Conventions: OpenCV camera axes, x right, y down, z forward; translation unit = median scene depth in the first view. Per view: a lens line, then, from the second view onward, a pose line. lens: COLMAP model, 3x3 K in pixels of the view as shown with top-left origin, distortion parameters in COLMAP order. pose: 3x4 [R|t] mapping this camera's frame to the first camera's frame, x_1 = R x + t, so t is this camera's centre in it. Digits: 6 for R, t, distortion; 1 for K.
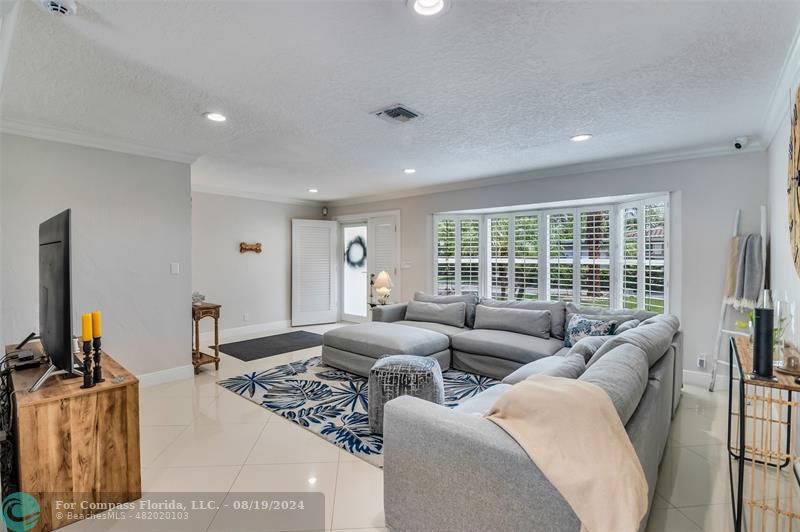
lens RADIAL K [[372.7, 0, 398.1], [0, 372.7, 256.7], [0, 0, 1]] dist [0.021377, -0.000186]
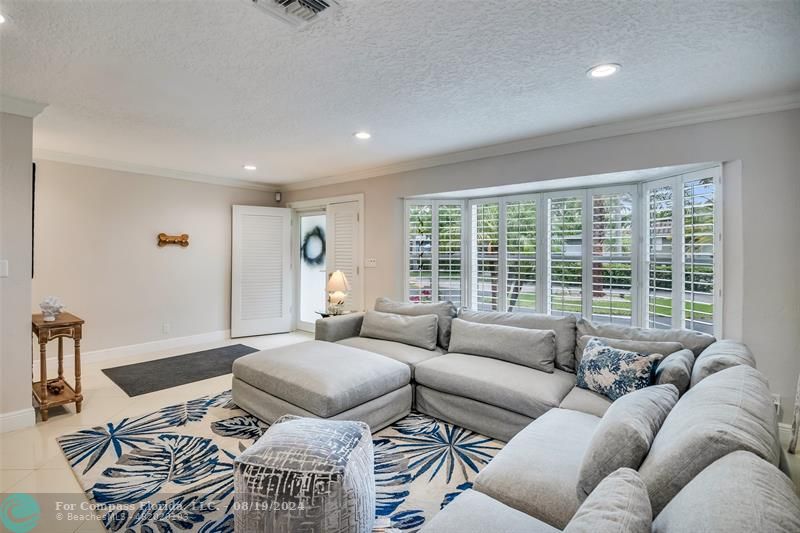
lens RADIAL K [[382.7, 0, 389.1], [0, 382.7, 248.6], [0, 0, 1]] dist [-0.002335, -0.000835]
pose [[0.999985, 0.003457, -0.004315, 0.102720], [-0.003493, 0.999959, -0.008323, -0.001571], [0.004286, 0.008338, 0.999956, 0.291988]]
